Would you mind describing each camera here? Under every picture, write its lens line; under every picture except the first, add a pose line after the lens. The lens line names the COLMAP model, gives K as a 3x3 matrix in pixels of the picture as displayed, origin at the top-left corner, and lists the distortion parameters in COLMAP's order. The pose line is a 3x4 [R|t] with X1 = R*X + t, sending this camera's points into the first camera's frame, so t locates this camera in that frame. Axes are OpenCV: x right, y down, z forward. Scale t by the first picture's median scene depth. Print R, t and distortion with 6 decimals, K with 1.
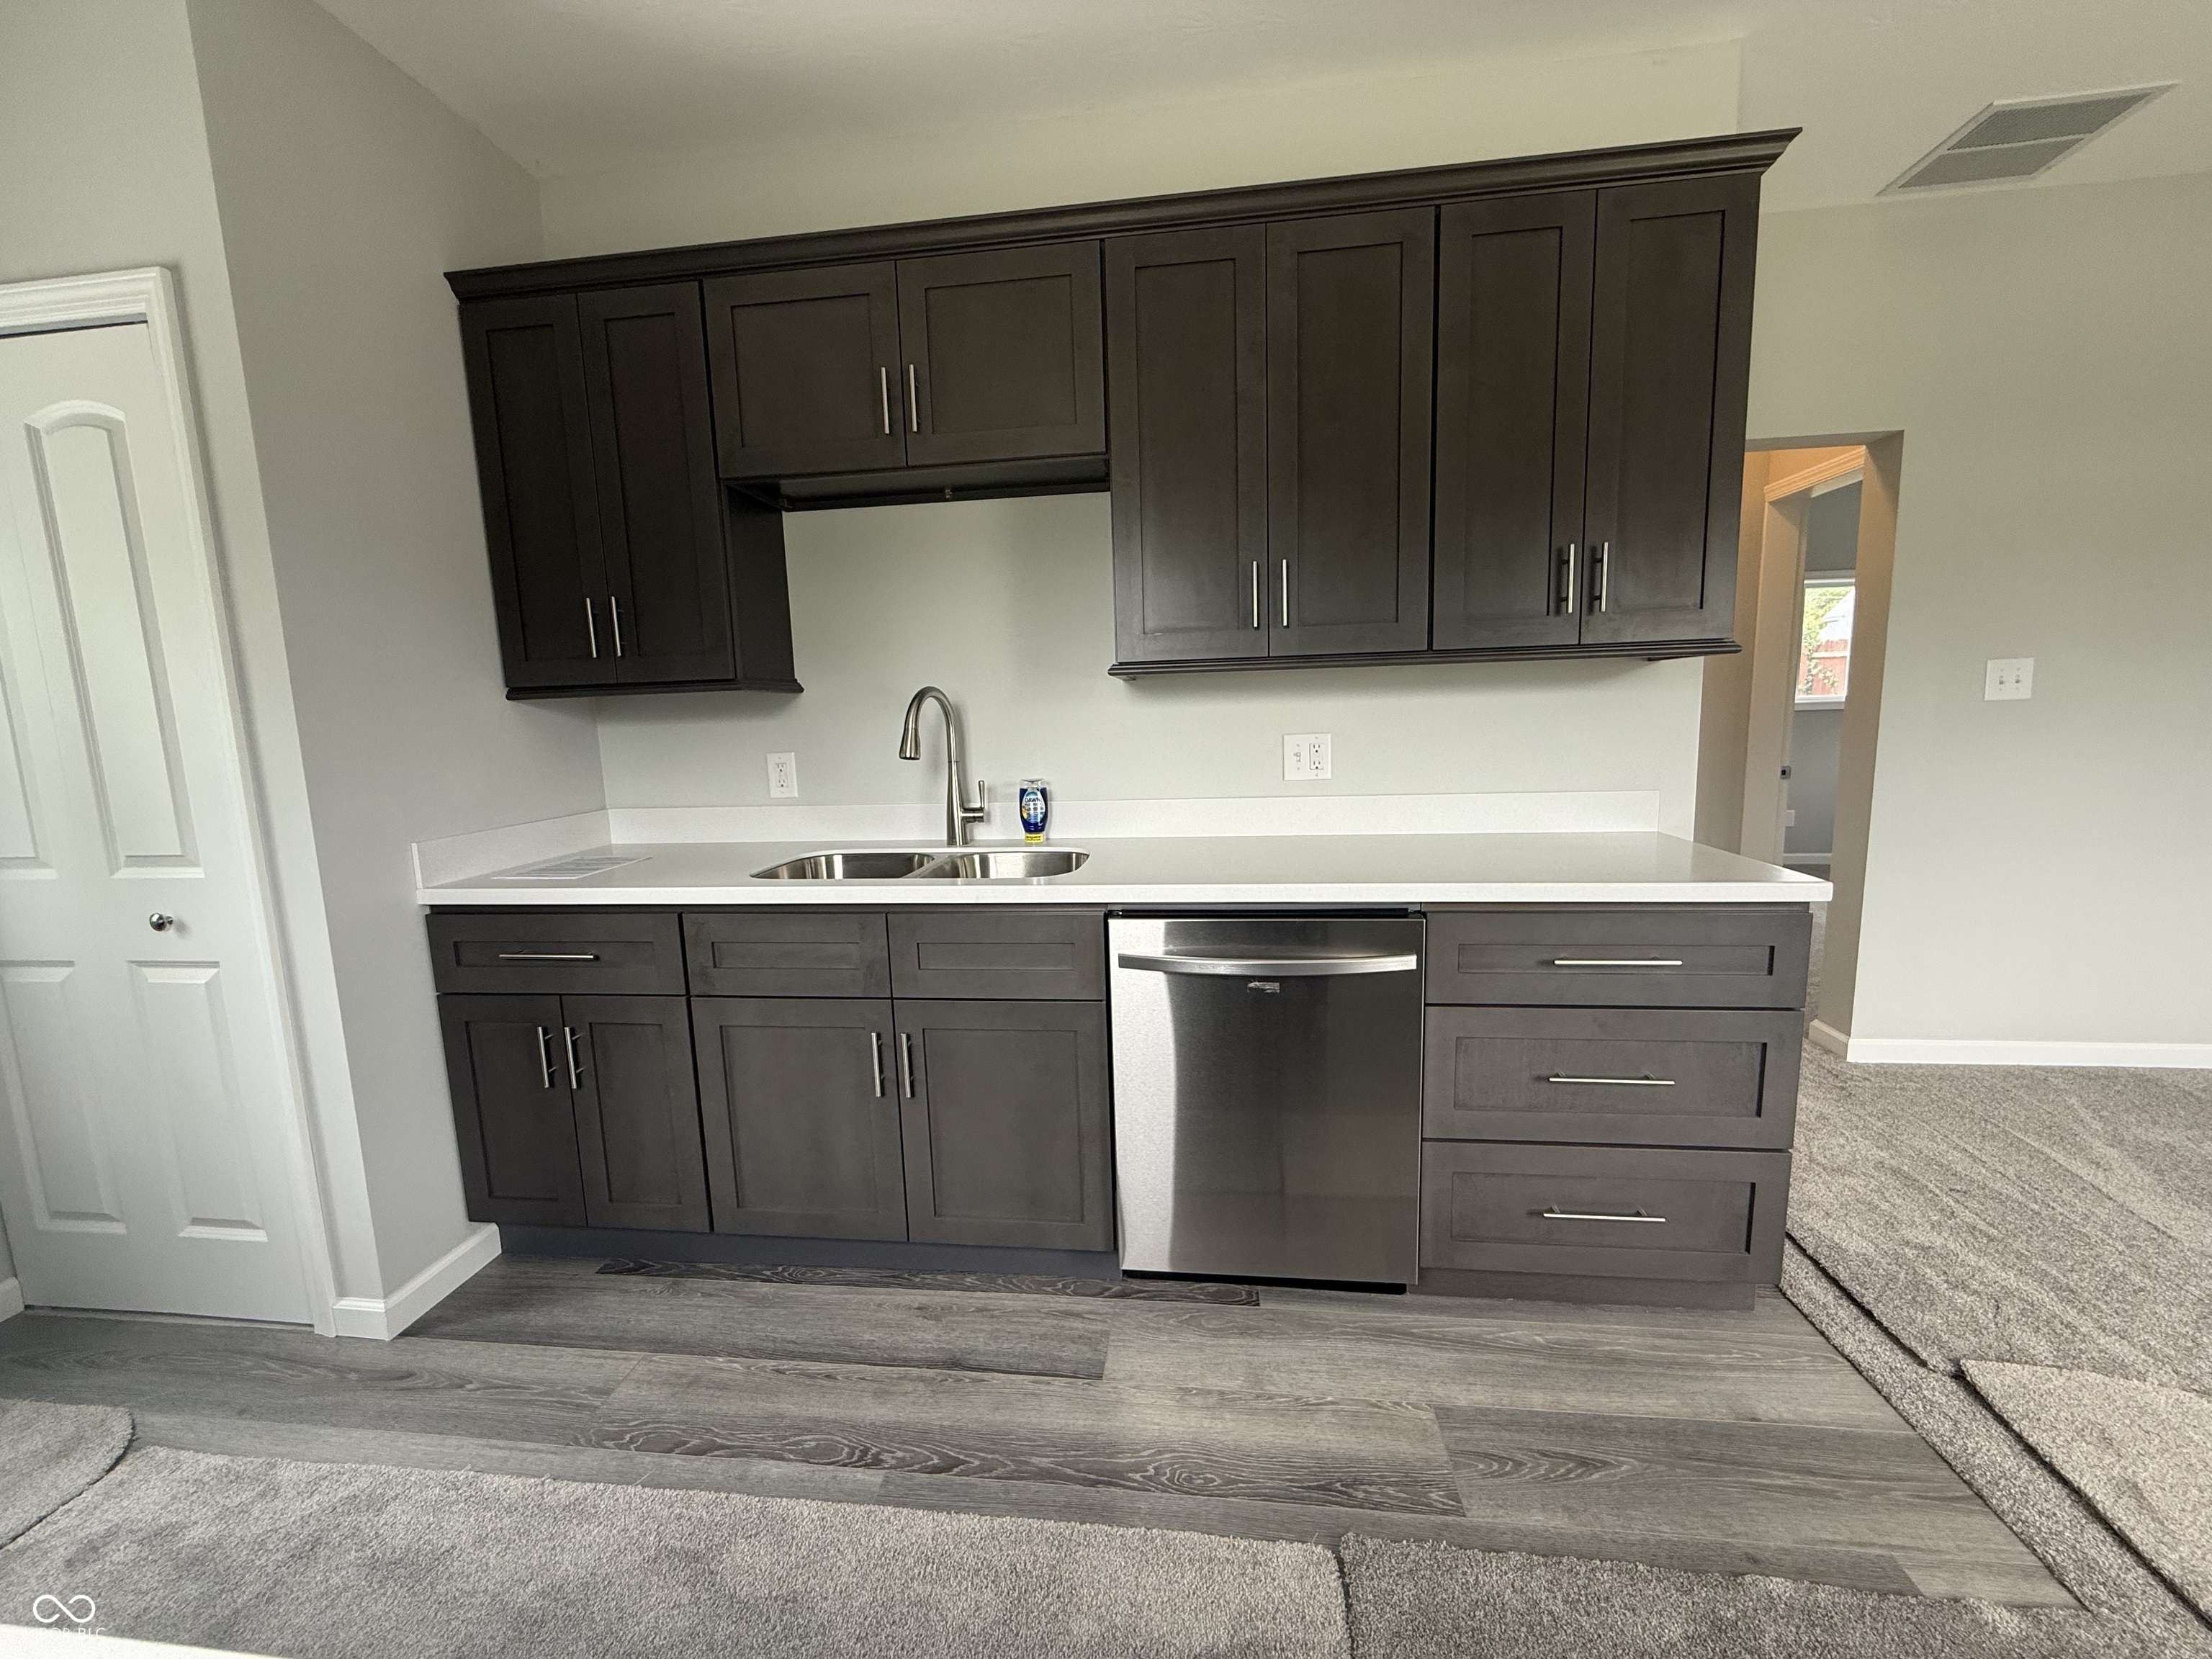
lens RADIAL K [[881.1, 0, 1103.8], [0, 881.1, 831.7], [0, 0, 1]] dist [-0.002873, 0.000552]
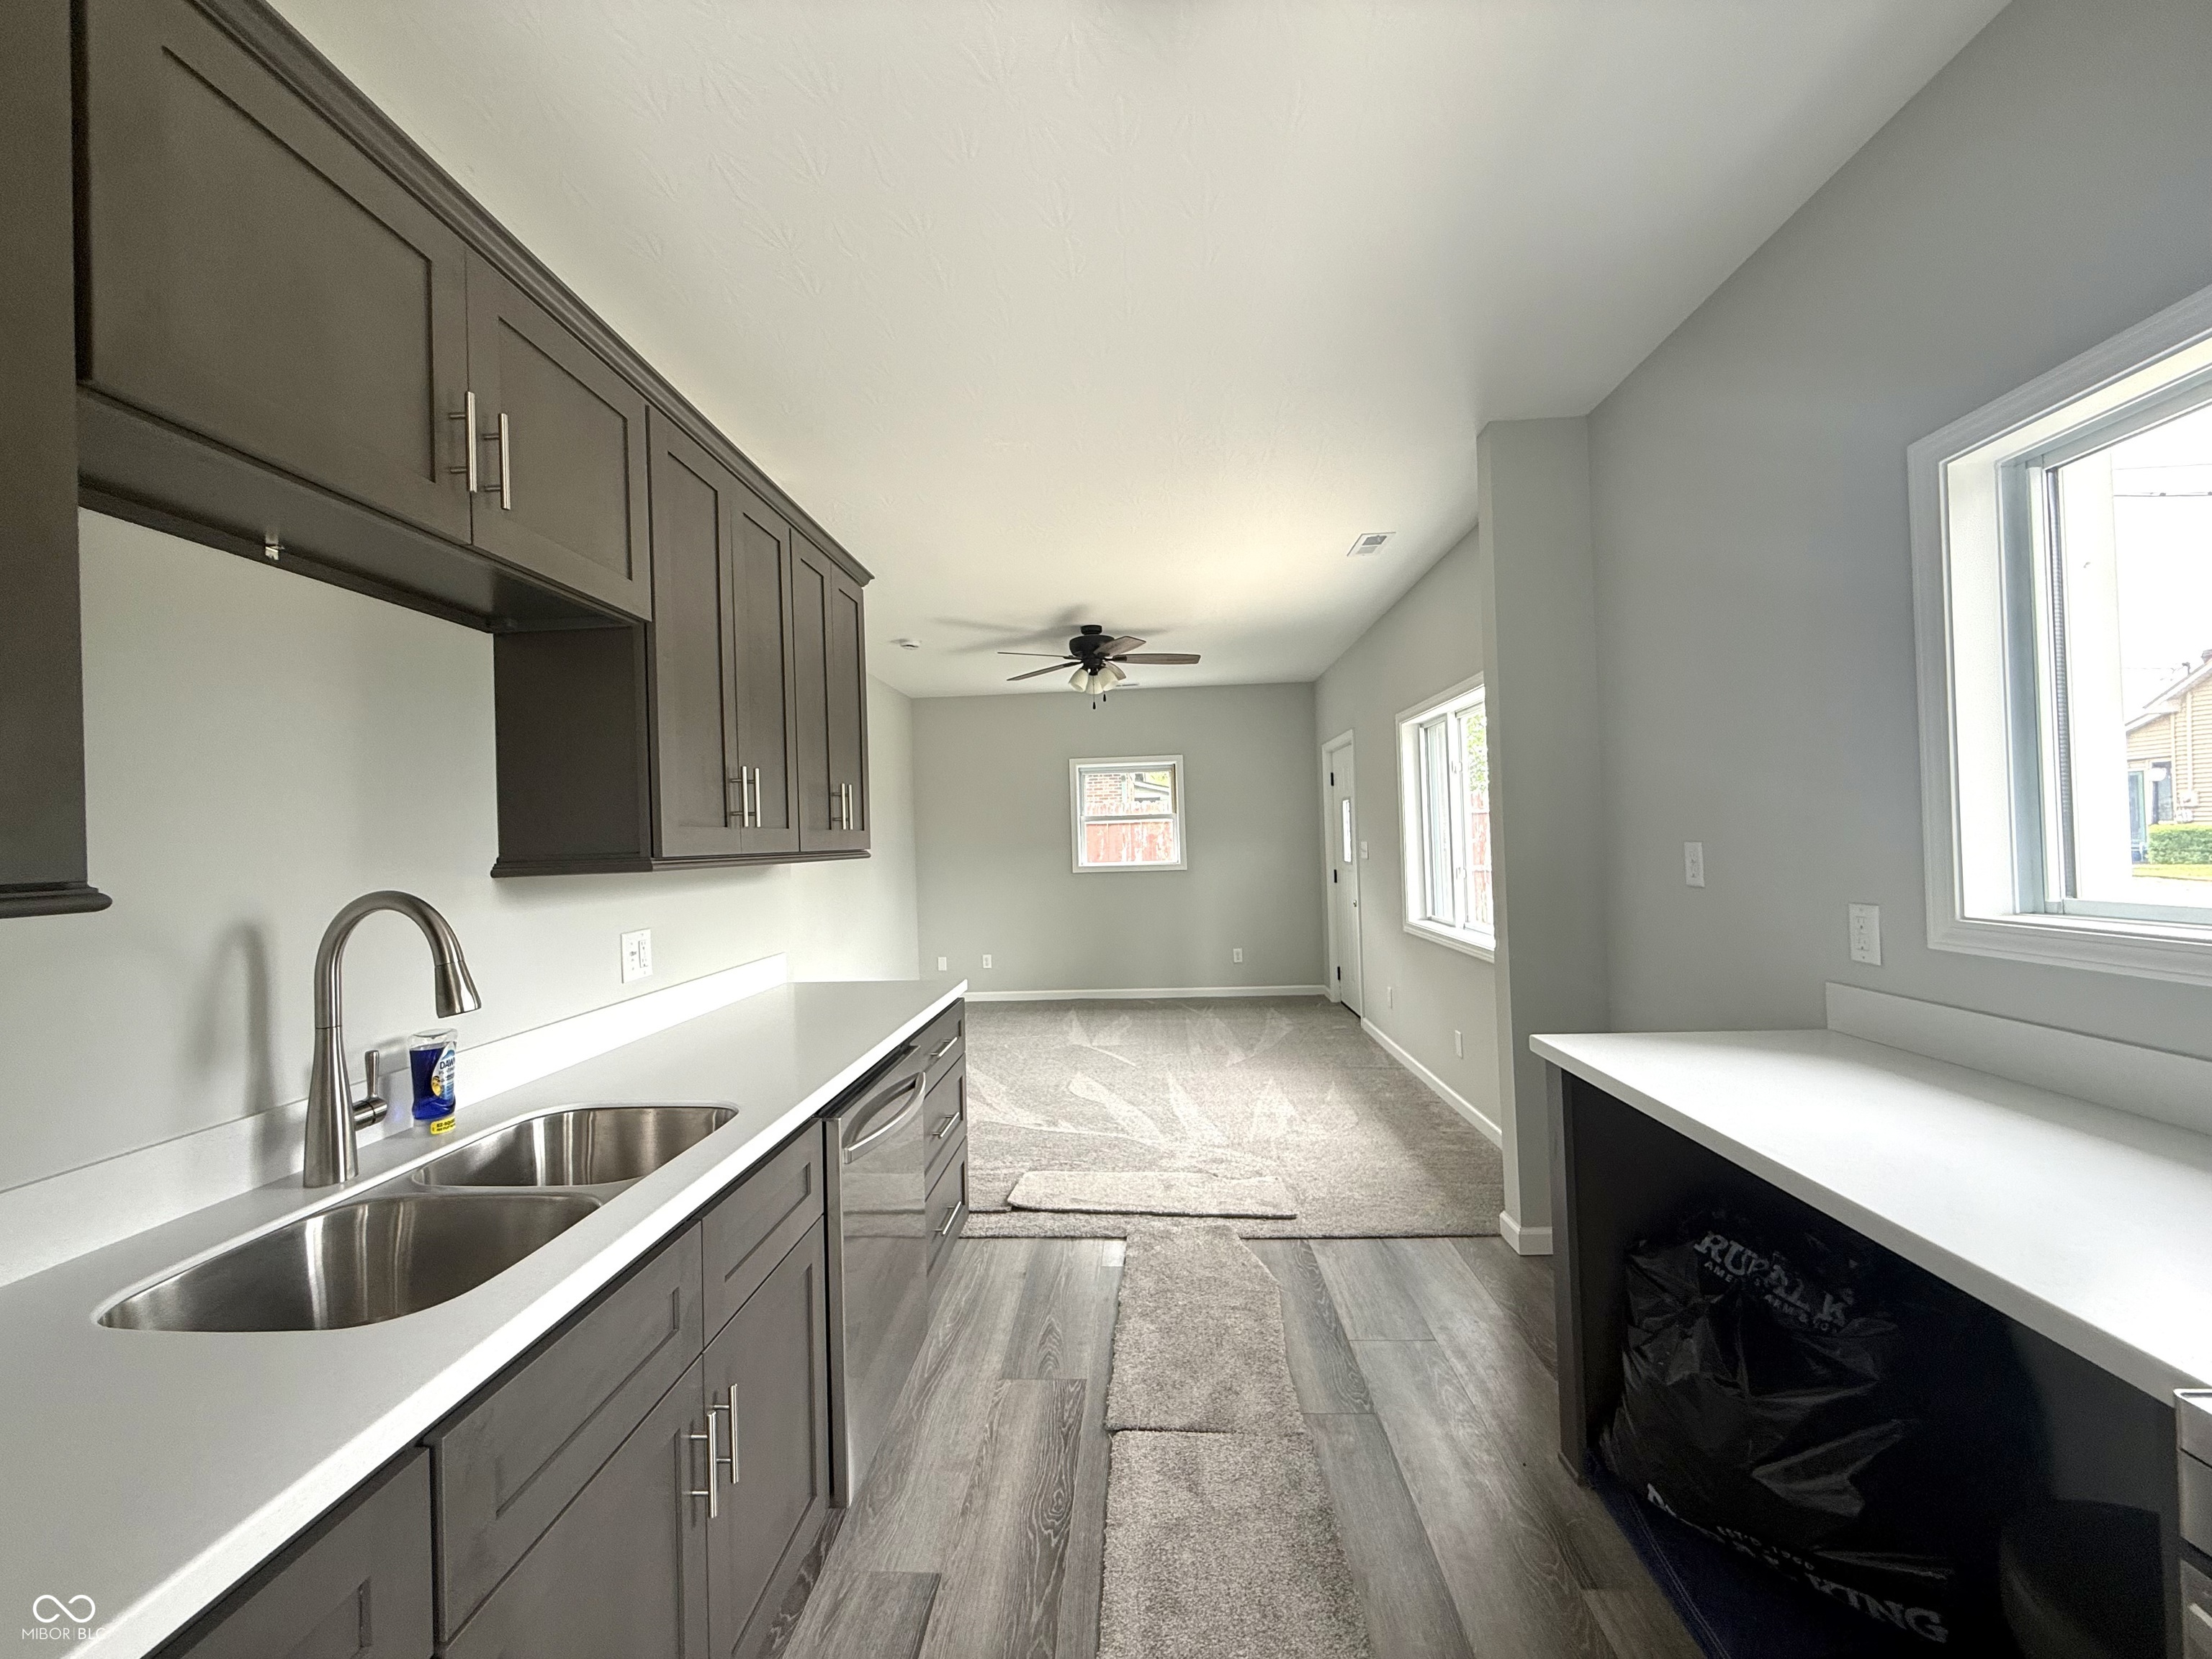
lens RADIAL K [[881.1, 0, 1094.9], [0, 881.1, 832.1], [0, 0, 1]] dist [-0.002873, 0.000552]
pose [[-0.061564, 0.043068, 0.997174, -0.910973], [0.167720, 0.985309, -0.032200, -0.123113], [-0.983911, 0.165263, -0.067882, 0.666206]]
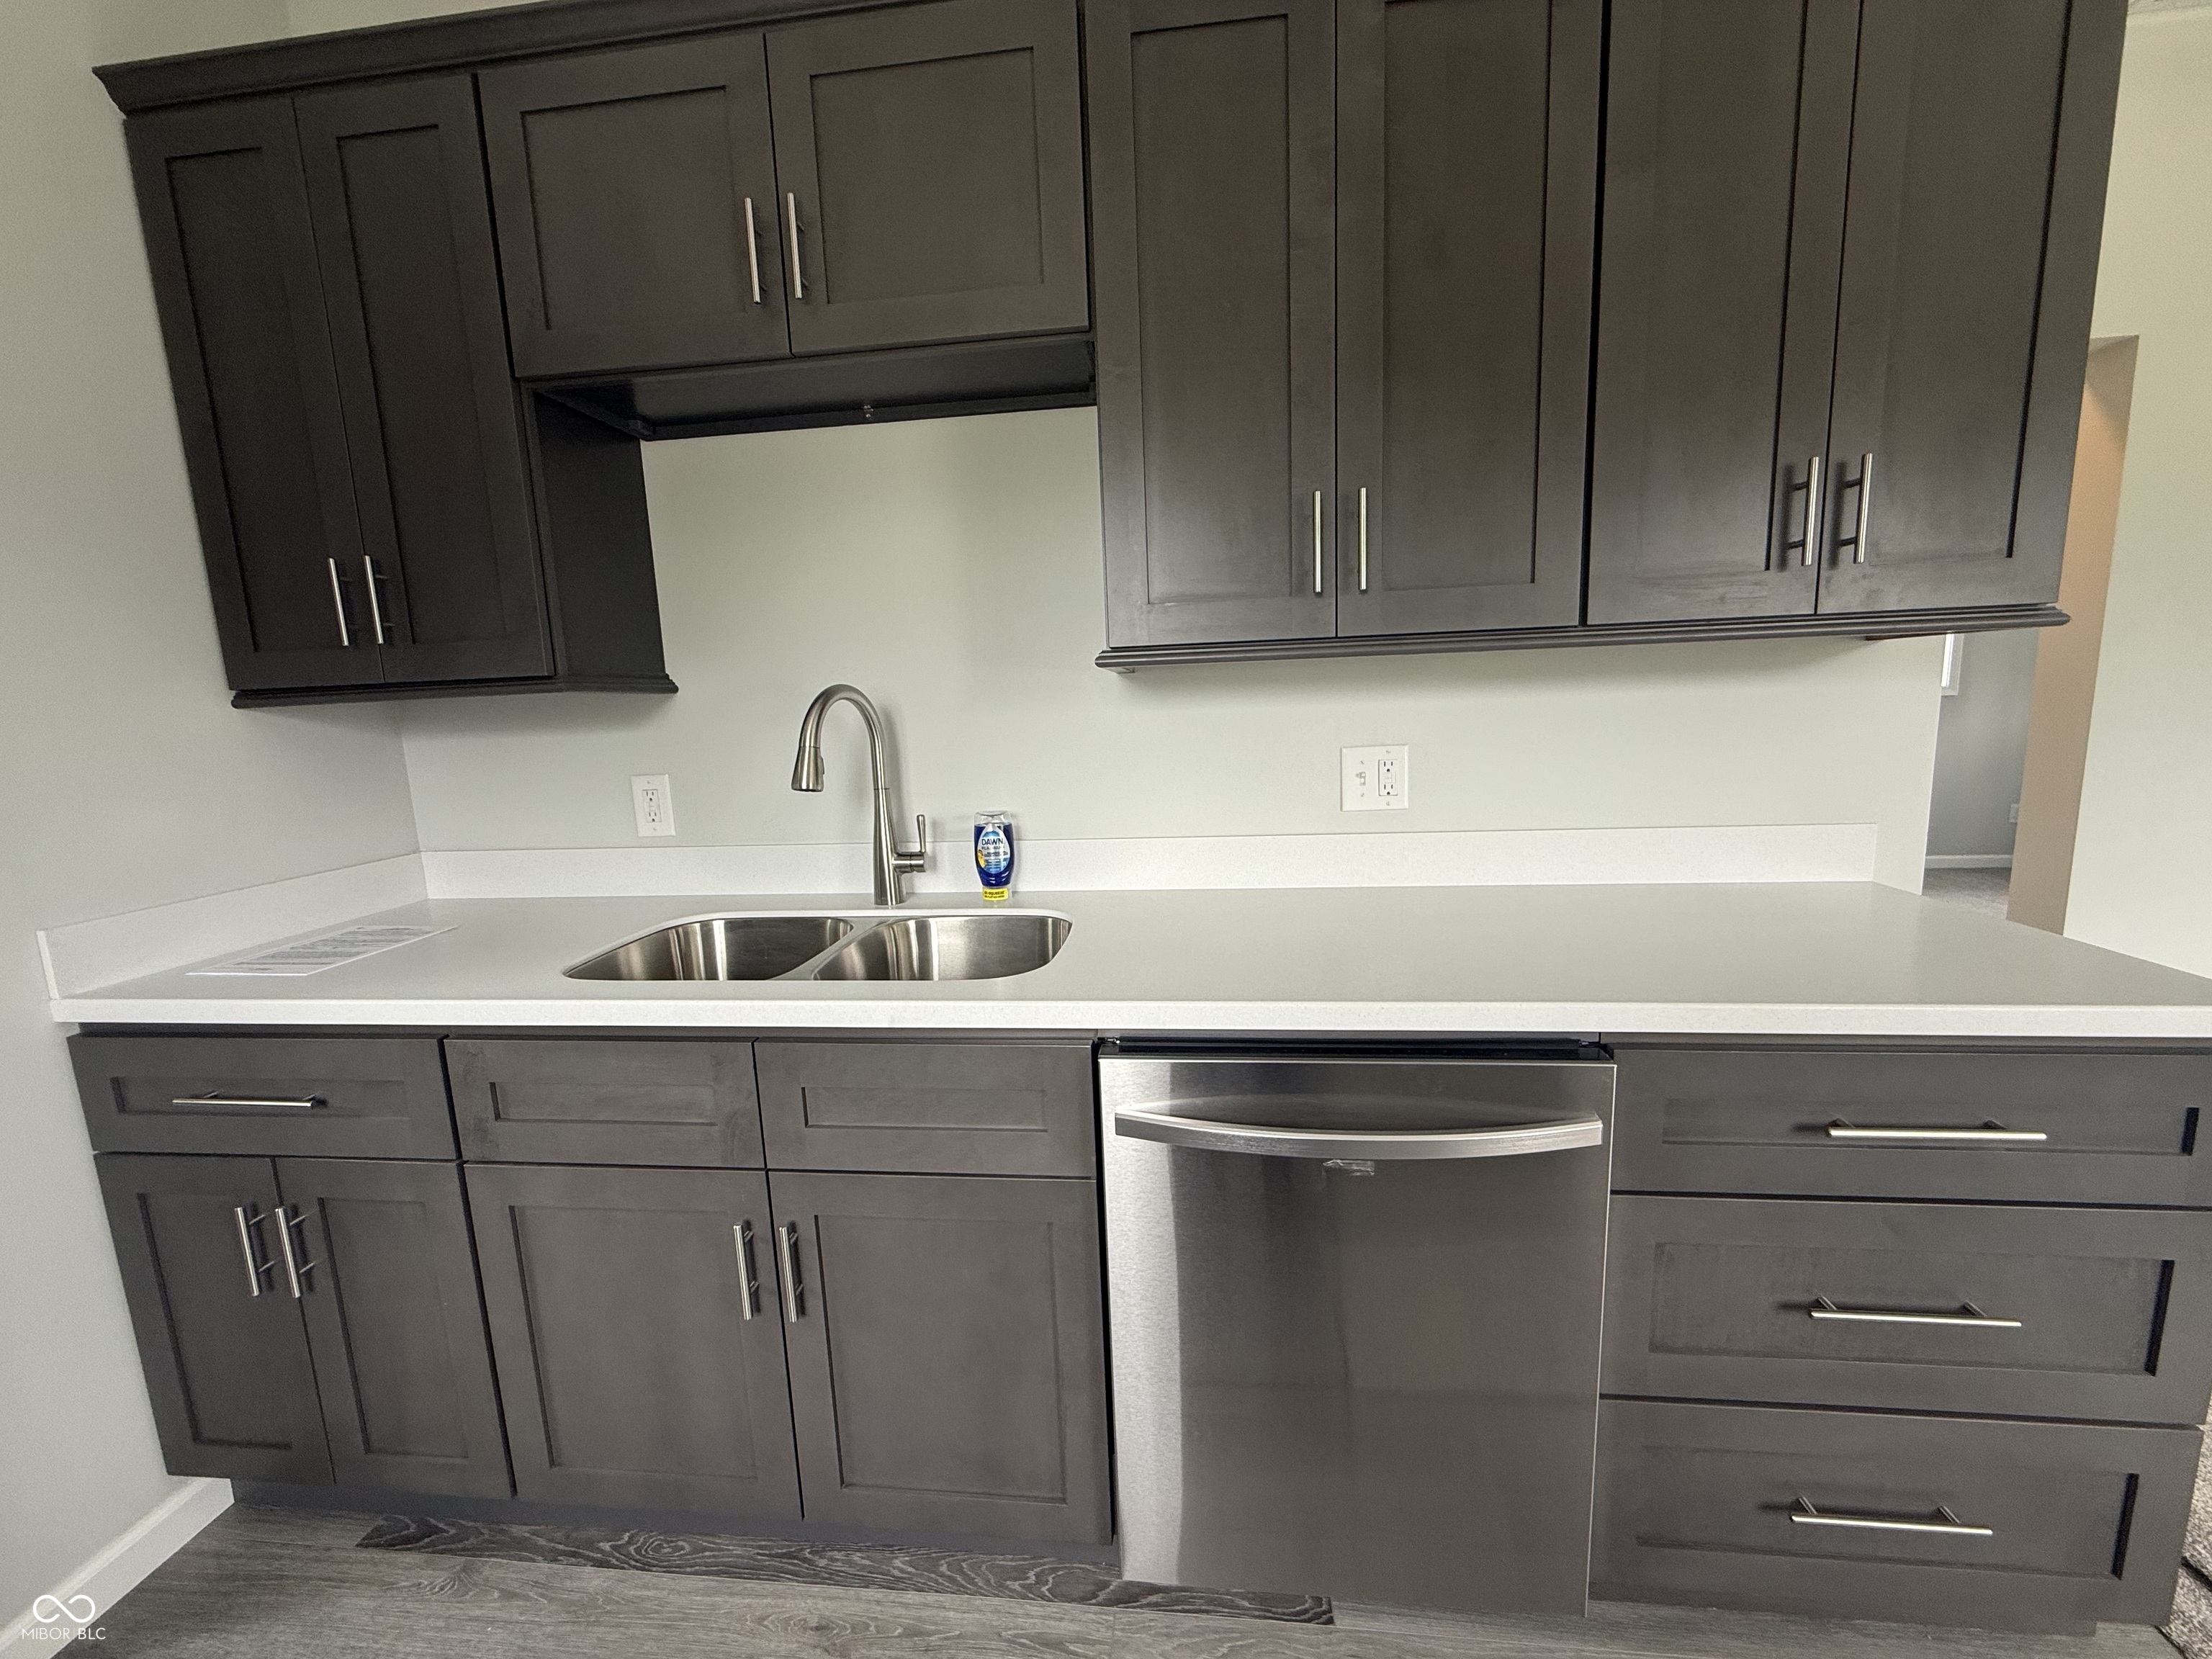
lens RADIAL K [[881.1, 0, 1104.4], [0, 881.1, 830.7], [0, 0, 1]] dist [-0.002873, 0.000552]
pose [[0.999910, -0.009223, 0.009726, 0.004161], [0.009100, 0.999879, 0.012611, -0.063817], [-0.009841, -0.012521, 0.999873, 0.342652]]
